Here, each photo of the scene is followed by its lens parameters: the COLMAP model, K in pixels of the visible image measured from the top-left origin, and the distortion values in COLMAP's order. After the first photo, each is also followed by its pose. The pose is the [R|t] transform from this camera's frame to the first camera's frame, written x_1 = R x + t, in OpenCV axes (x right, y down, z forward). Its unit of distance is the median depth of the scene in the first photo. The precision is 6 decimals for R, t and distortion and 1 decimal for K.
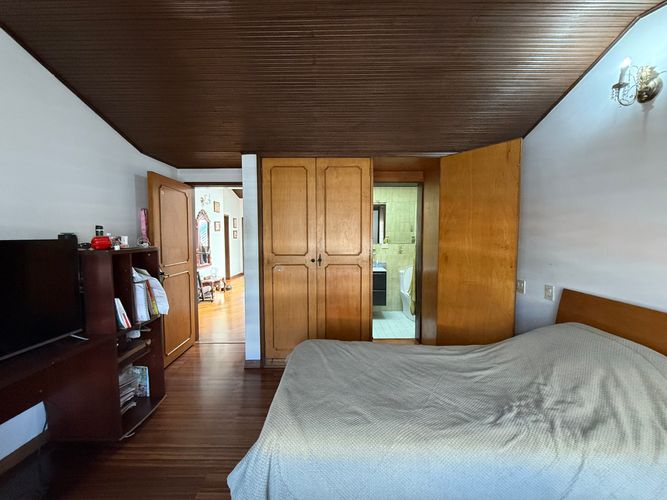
lens RADIAL K [[265.2, 0, 335.9], [0, 265.2, 250.7], [0, 0, 1]] dist [0.000984, -0.000916]
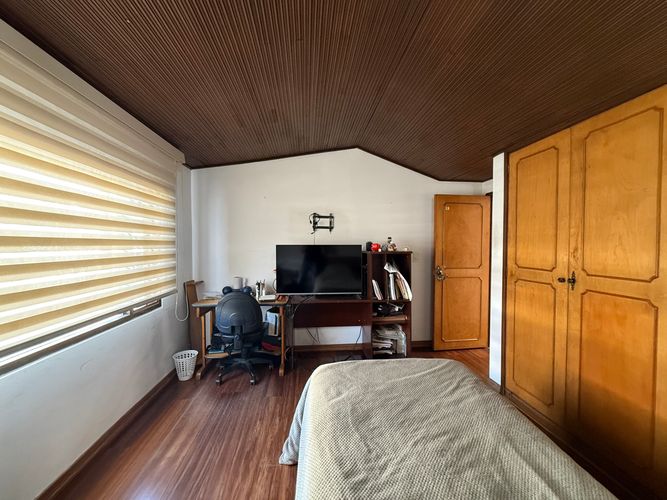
lens RADIAL K [[265.2, 0, 335.0], [0, 265.2, 250.7], [0, 0, 1]] dist [0.000984, -0.000916]
pose [[0.112614, 0.027891, -0.993247, 0.520072], [-0.052806, 0.998361, 0.022048, -0.021979], [0.992235, 0.049967, 0.113902, 0.344627]]
